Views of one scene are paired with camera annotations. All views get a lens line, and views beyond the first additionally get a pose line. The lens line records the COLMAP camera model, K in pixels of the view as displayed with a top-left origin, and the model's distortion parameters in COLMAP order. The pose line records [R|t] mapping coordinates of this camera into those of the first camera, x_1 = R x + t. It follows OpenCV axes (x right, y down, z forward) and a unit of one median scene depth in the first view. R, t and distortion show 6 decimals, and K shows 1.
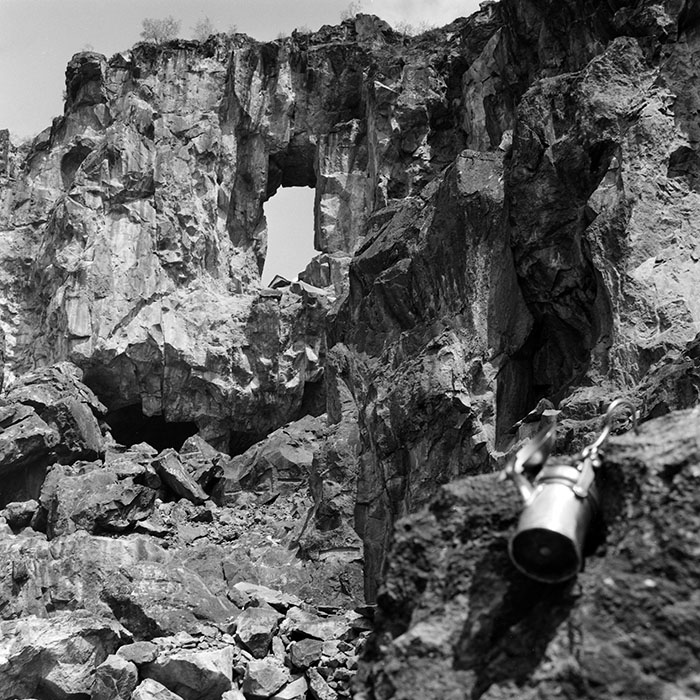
lens RADIAL K [[962.4, 0, 359.0], [0, 962.4, 348.2], [0, 0, 1]] dist [0.058798, -0.053687]
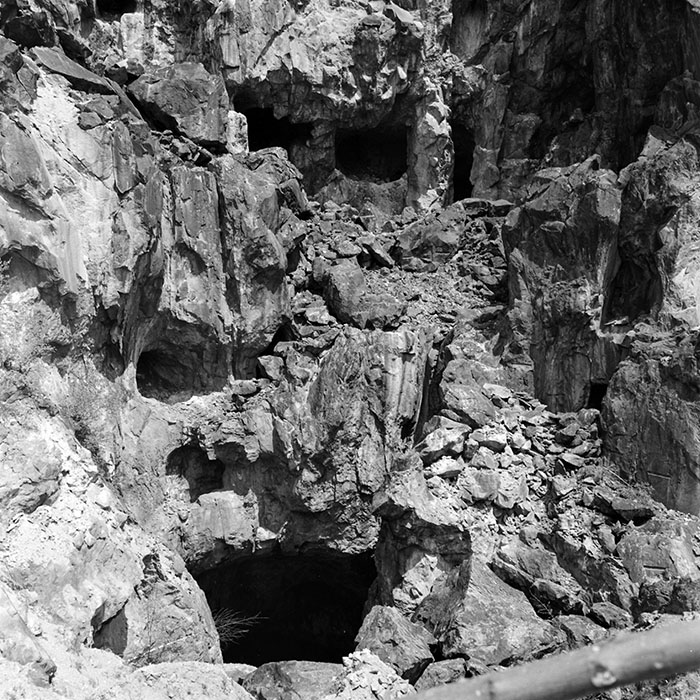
lens RADIAL K [[962.4, 0, 359.0], [0, 962.4, 348.2], [0, 0, 1]] dist [0.058798, -0.053687]
pose [[0.998745, 0.004436, 0.049884, -0.168877], [-0.028271, 0.872128, 0.488460, -0.301023], [-0.041338, -0.489257, 0.871159, -0.307285]]
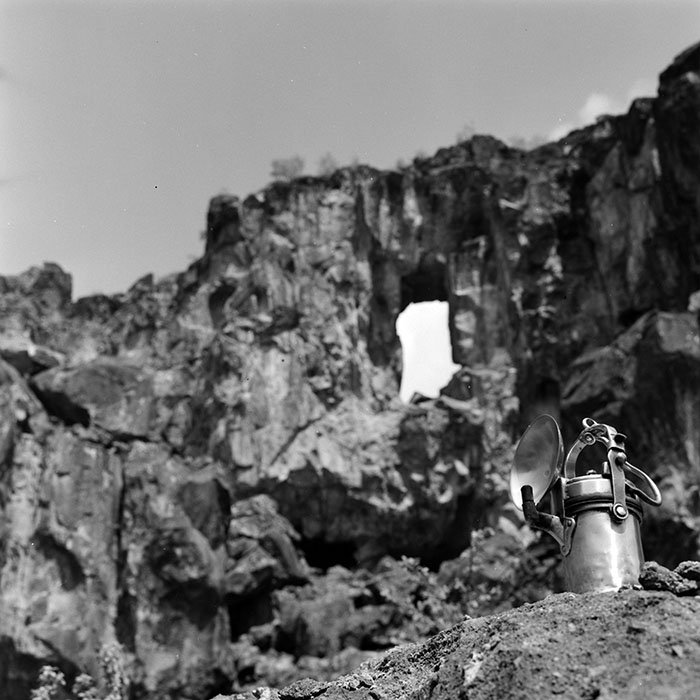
lens RADIAL K [[1036.0, 0, 357.9], [0, 1036.0, 350.3], [0, 0, 1]] dist [0.056510, 0.015183]
pose [[0.993654, -0.074735, -0.084063, -0.056524], [0.066666, 0.993242, -0.095004, -0.020516], [0.090595, 0.088797, 0.991921, -0.116091]]
